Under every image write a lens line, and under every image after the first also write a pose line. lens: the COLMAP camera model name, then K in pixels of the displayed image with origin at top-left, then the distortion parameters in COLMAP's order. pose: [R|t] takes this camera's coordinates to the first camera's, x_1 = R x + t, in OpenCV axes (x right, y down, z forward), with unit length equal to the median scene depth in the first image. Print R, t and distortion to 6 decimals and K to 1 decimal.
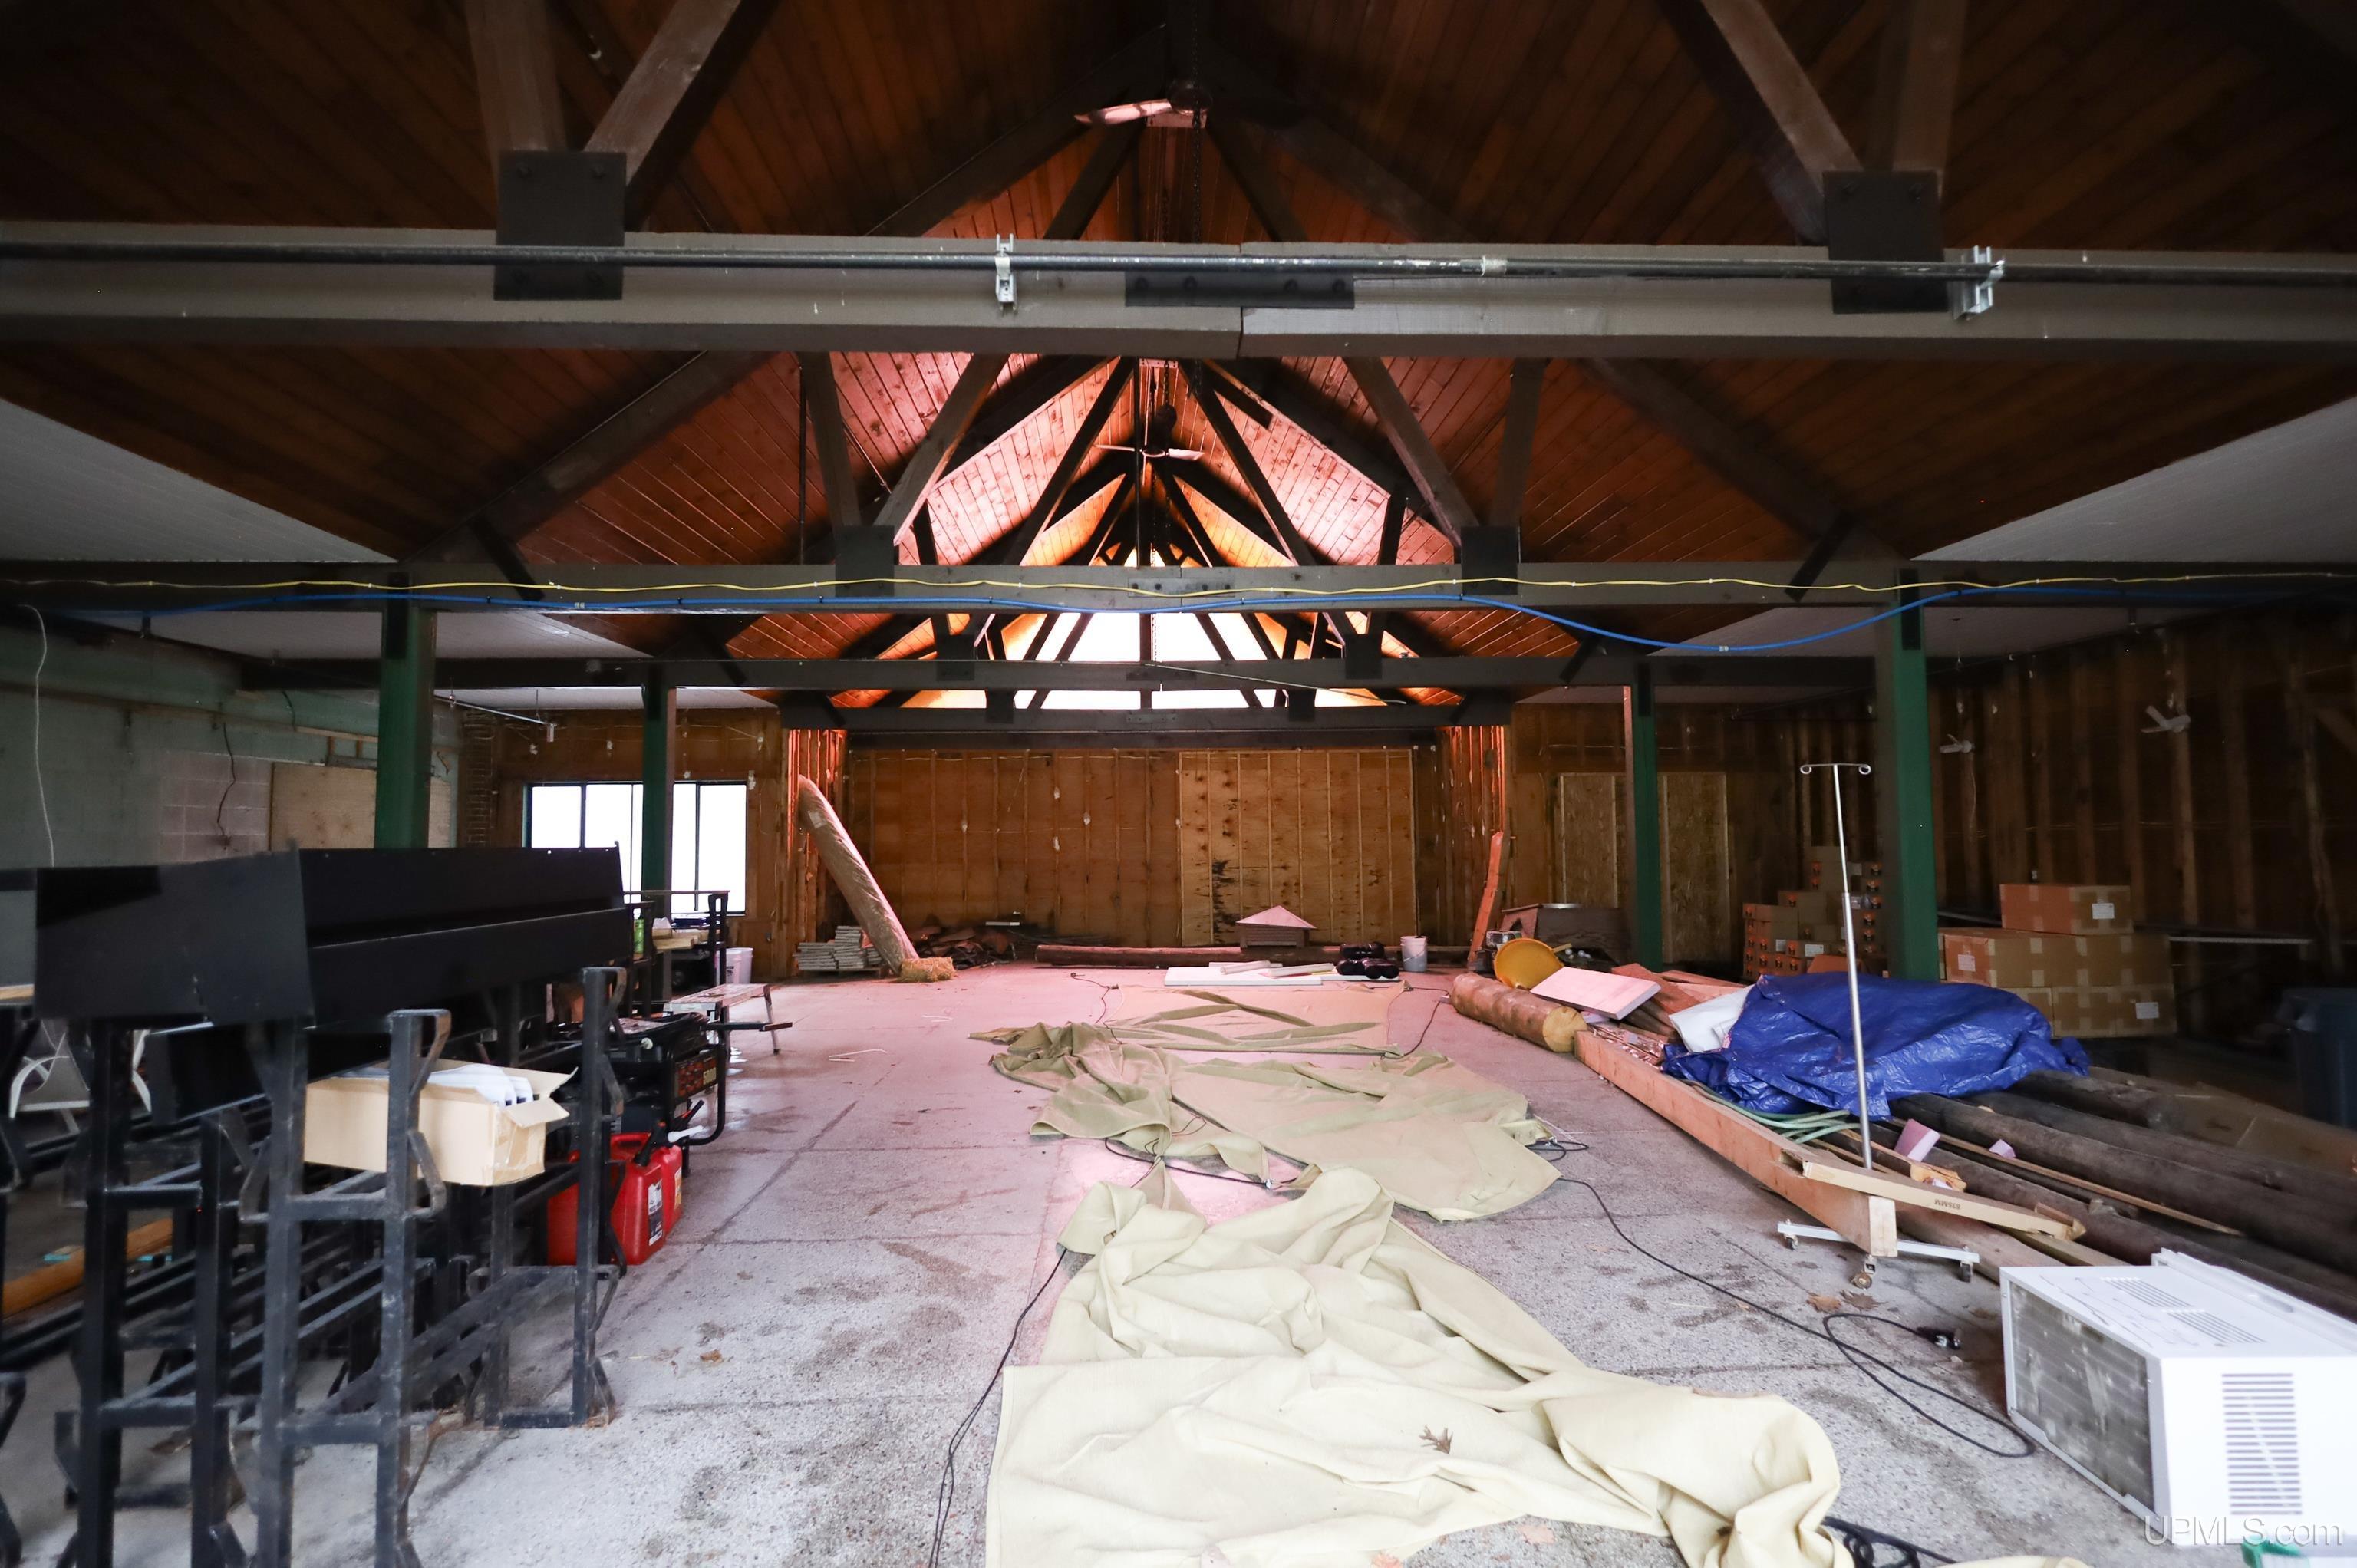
lens RADIAL K [[1082.5, 0, 1177.1], [0, 1082.5, 784.4], [0, 0, 1]] dist [0.001155, -0.000164]
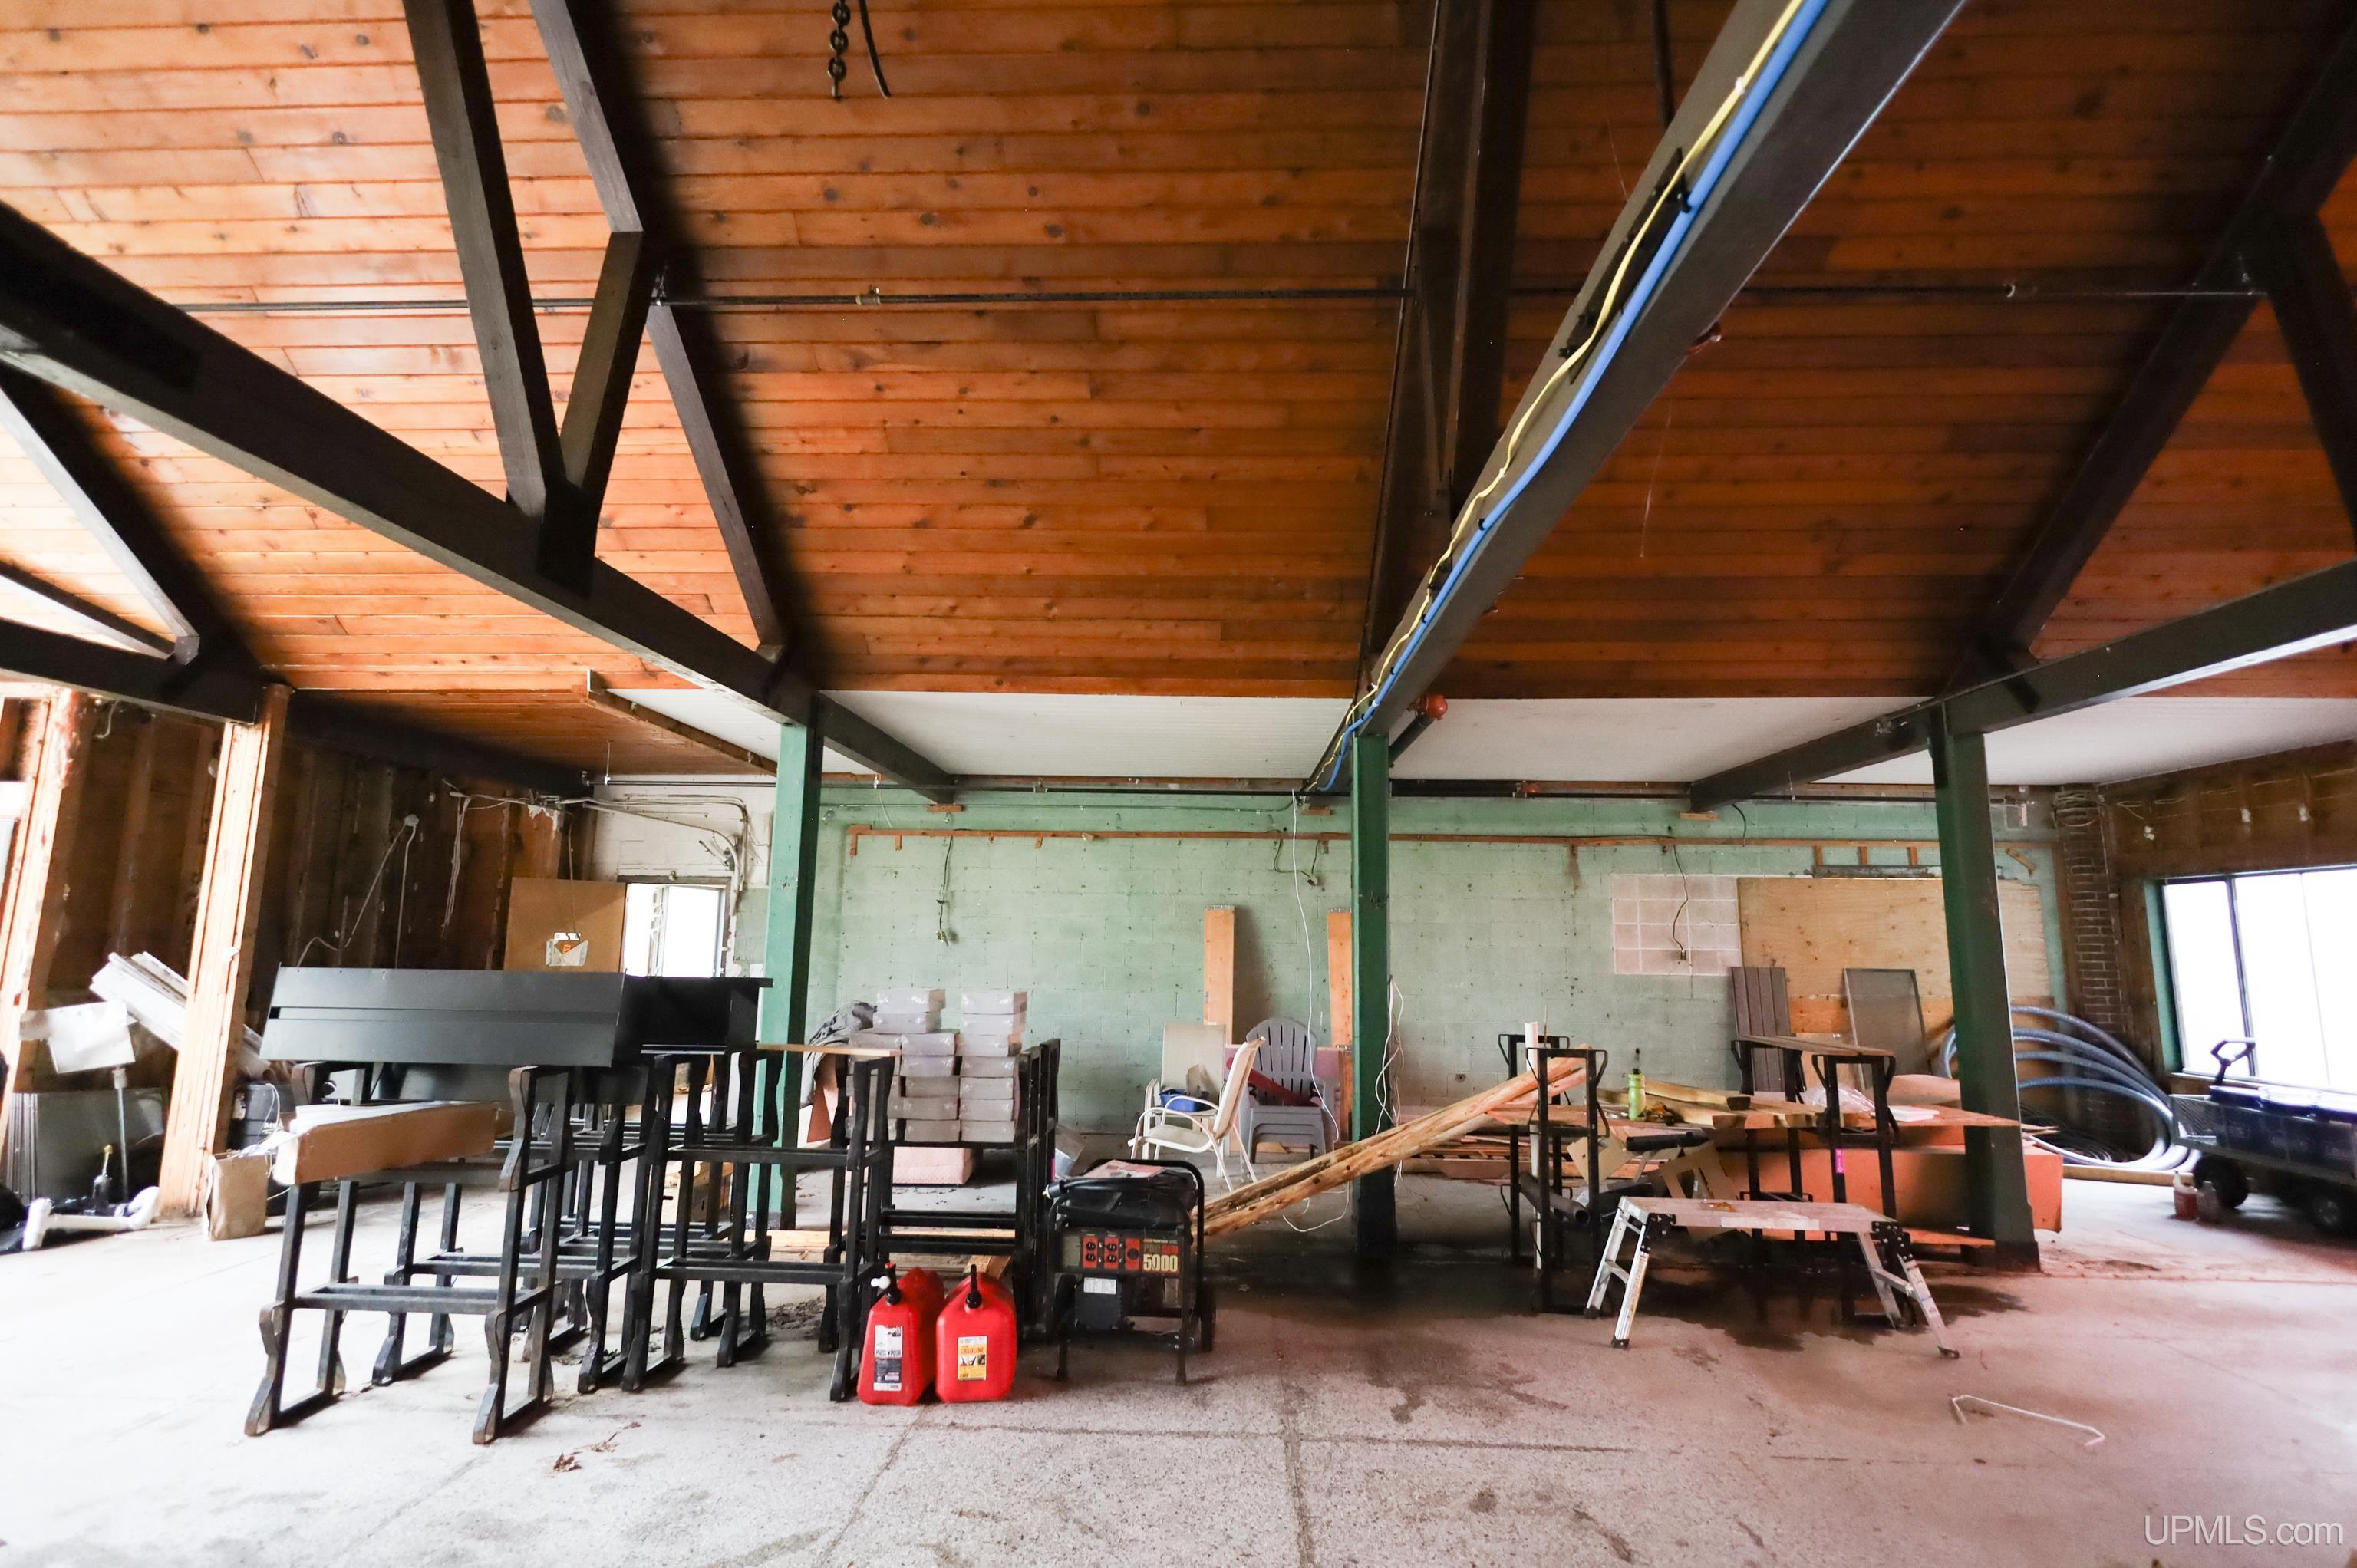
lens RADIAL K [[1082.5, 0, 1184.4], [0, 1082.5, 785.8], [0, 0, 1]] dist [0.001155, -0.000164]
pose [[-0.072035, -0.135451, -0.988162, 0.232377], [0.041557, 0.989468, -0.138660, 0.014016], [0.996536, -0.051053, -0.065648, 0.596357]]
